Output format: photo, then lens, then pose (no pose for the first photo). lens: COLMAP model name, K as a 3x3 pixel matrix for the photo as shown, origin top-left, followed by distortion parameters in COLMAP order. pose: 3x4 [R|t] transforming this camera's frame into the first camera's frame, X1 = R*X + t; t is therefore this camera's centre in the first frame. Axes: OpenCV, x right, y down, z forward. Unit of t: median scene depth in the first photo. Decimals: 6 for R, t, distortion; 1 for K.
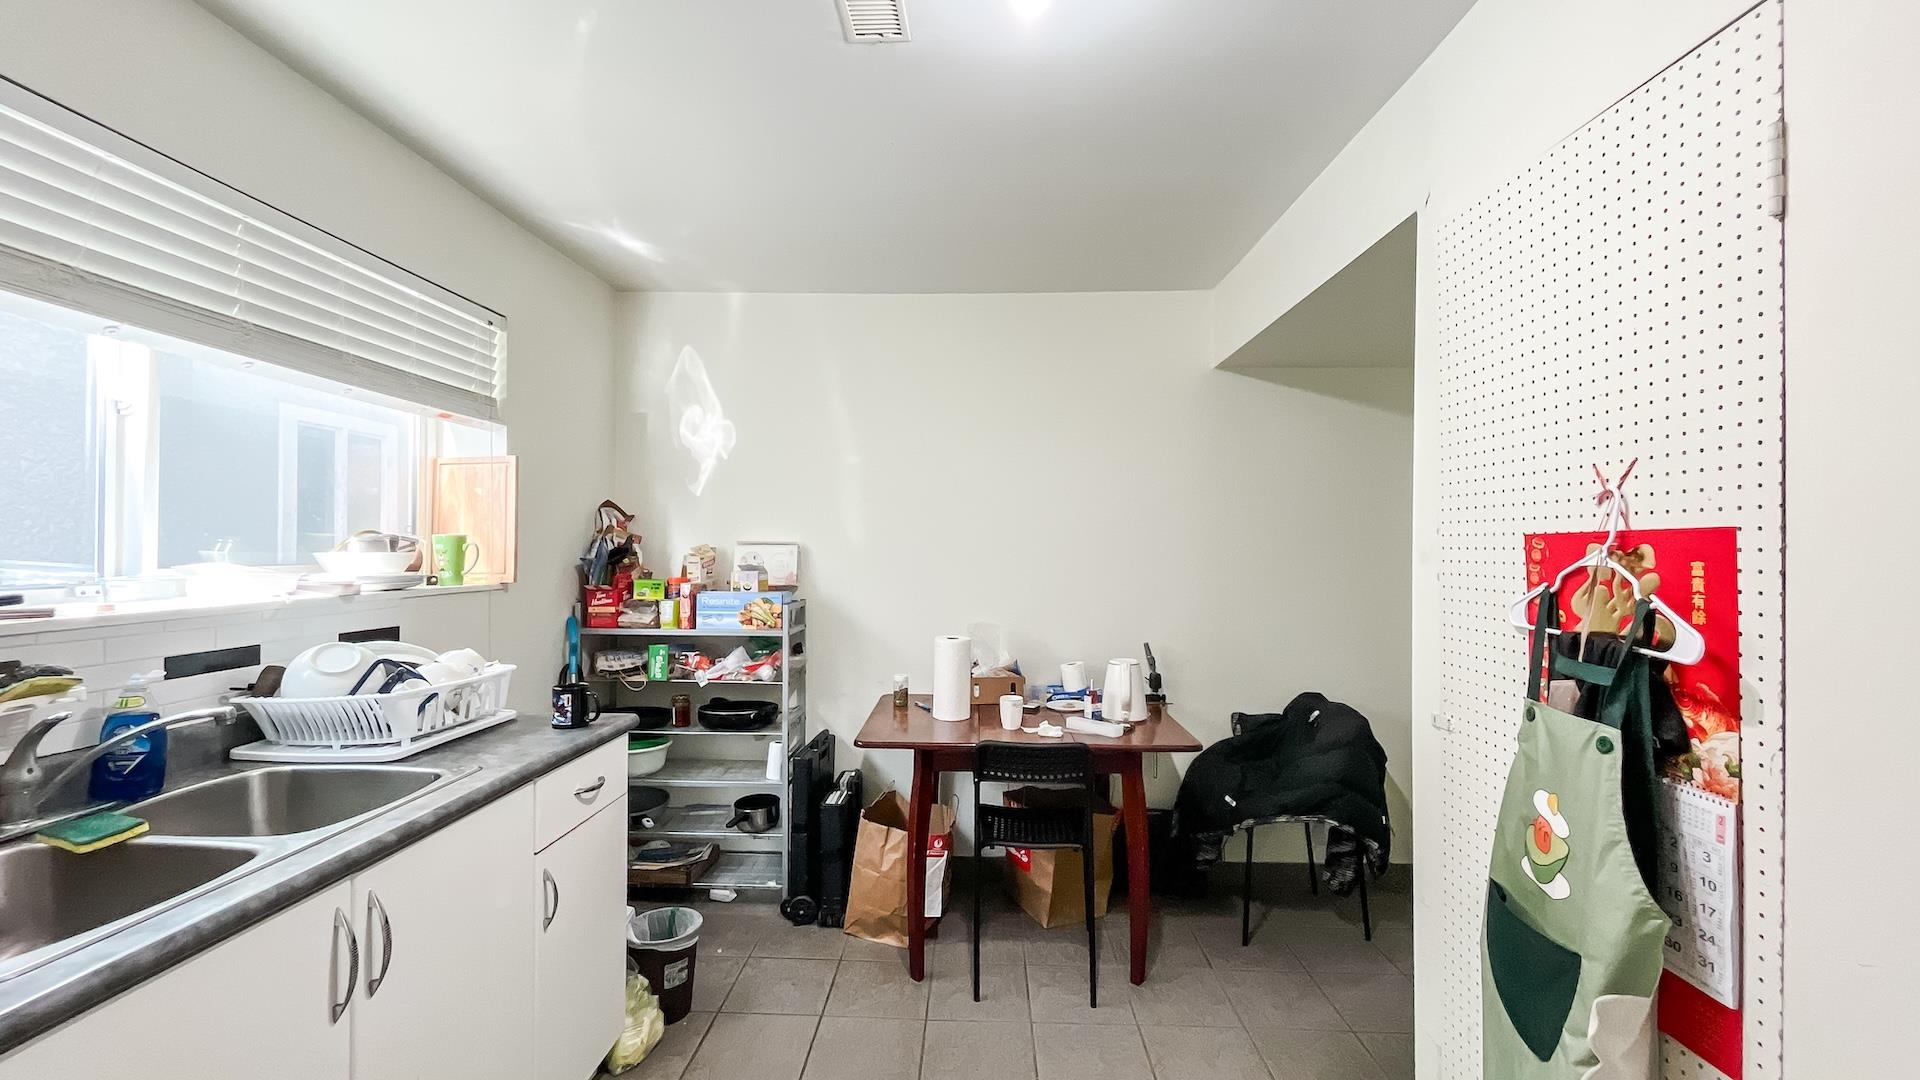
lens RADIAL K [[773.7, 0, 956.6], [0, 773.7, 542.9], [0, 0, 1]] dist [-0.002436, -0.000480]
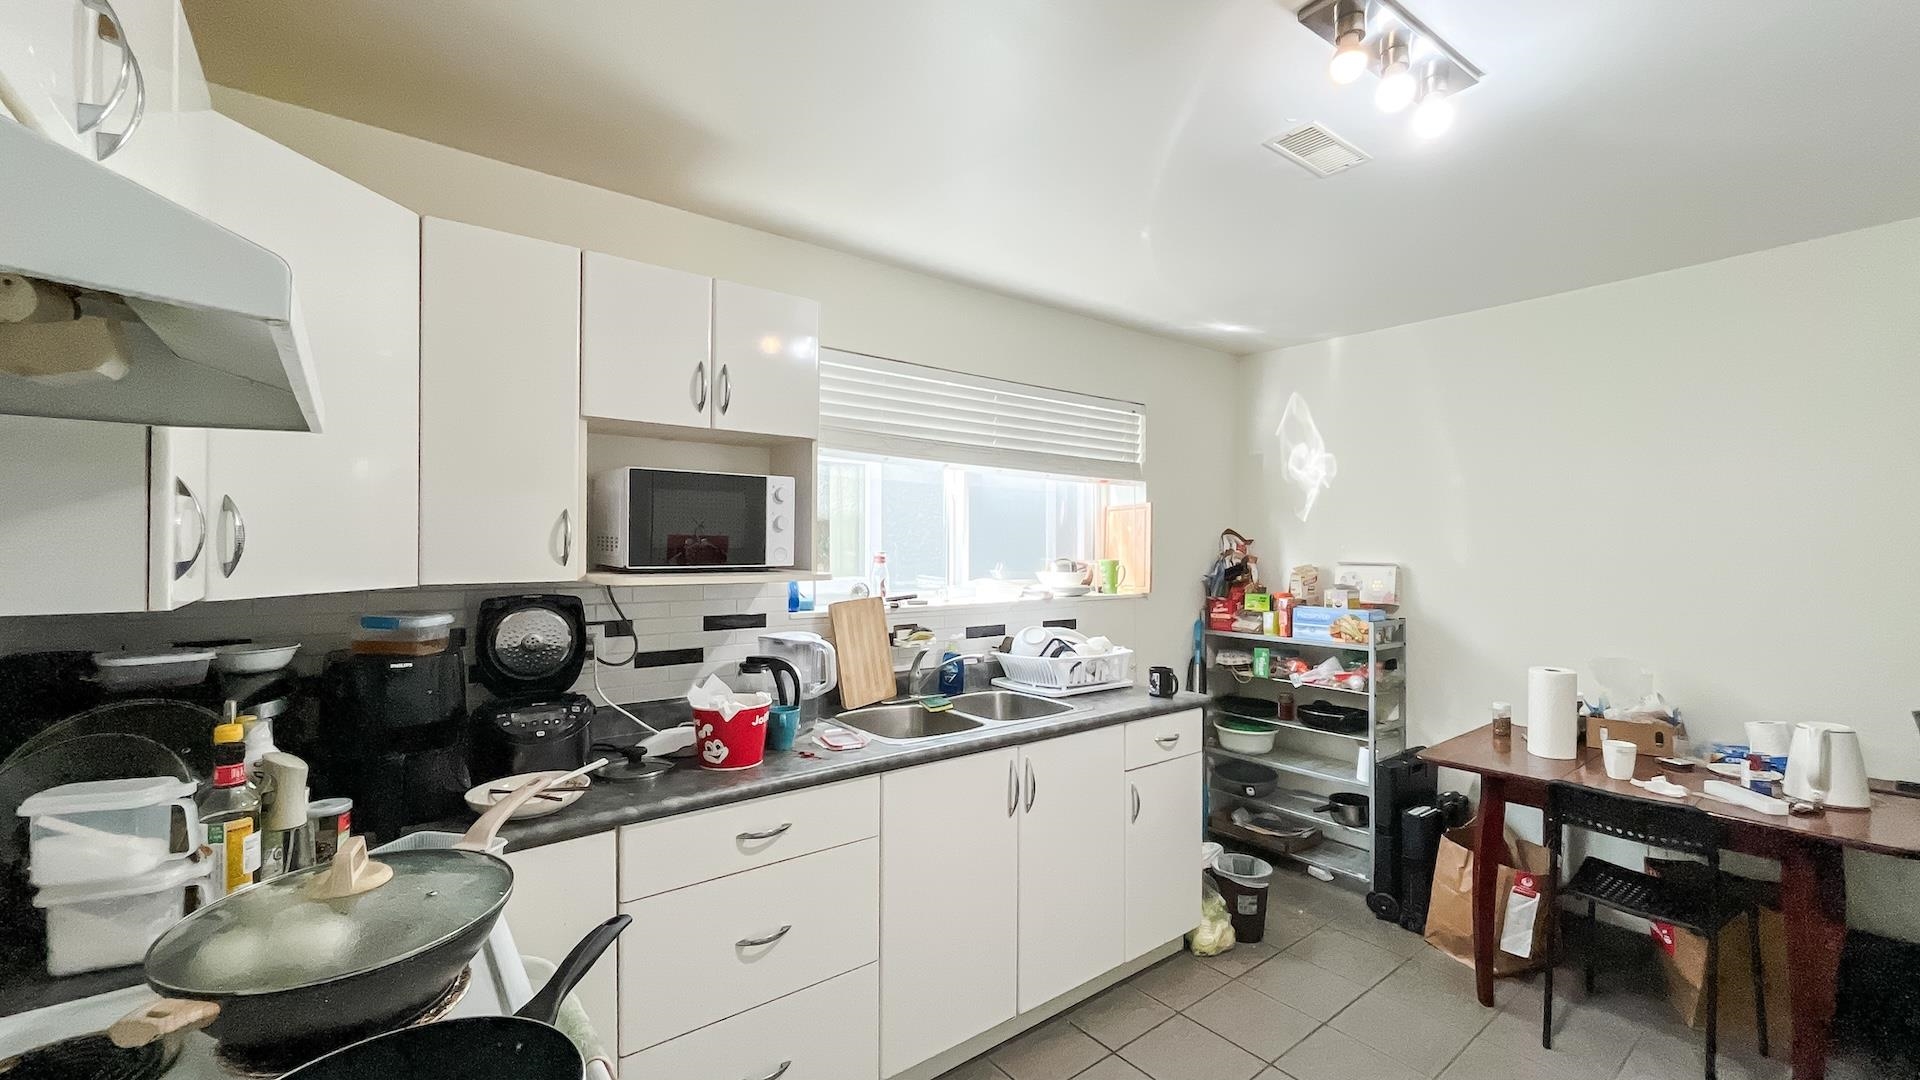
lens RADIAL K [[773.7, 0, 956.6], [0, 773.7, 542.9], [0, 0, 1]] dist [-0.002436, -0.000480]
pose [[0.638112, -0.011042, -0.769864, 0.256351], [0.006327, 0.999939, -0.009097, -0.026516], [0.769917, 0.000934, 0.638143, -0.149913]]
